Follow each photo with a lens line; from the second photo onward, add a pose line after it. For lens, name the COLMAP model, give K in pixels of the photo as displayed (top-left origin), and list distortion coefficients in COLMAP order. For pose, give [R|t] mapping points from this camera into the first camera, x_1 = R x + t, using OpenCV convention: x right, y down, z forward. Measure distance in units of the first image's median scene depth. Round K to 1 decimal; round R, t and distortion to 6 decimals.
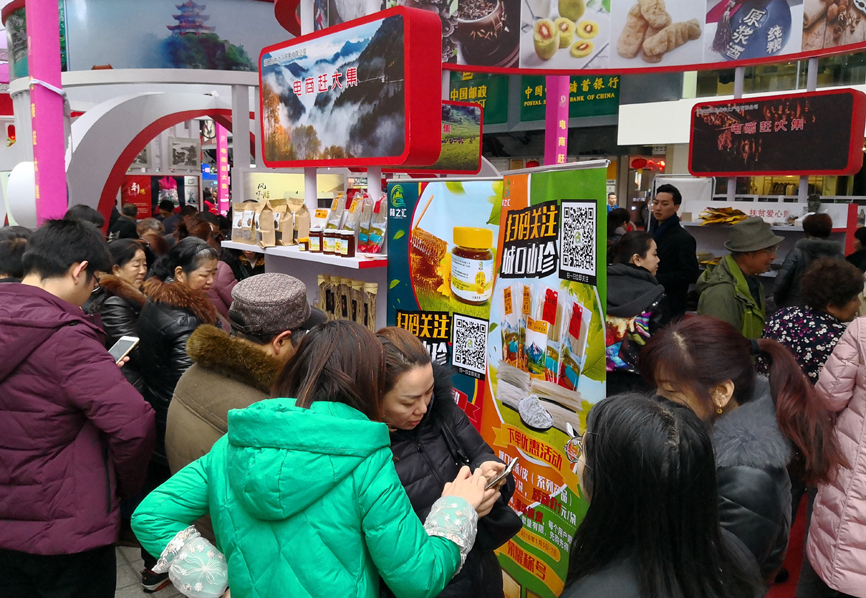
lens RADIAL K [[809.5, 0, 409.5], [0, 809.5, 286.3], [0, 0, 1]] dist [-0.023956, 0.030249]
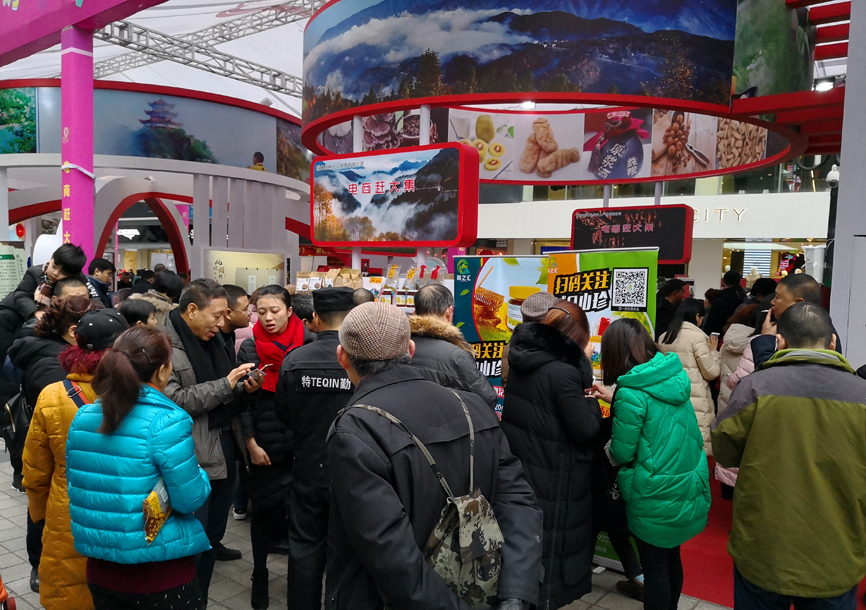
lens RADIAL K [[714.1, 0, 485.1], [0, 714.1, 313.9], [0, 0, 1]] dist [0.019246, -0.017924]
pose [[0.963989, 0.007579, 0.265834, -0.232989], [0.008987, 0.998094, -0.061048, 0.041775], [-0.265790, 0.061239, 0.962084, -0.211017]]
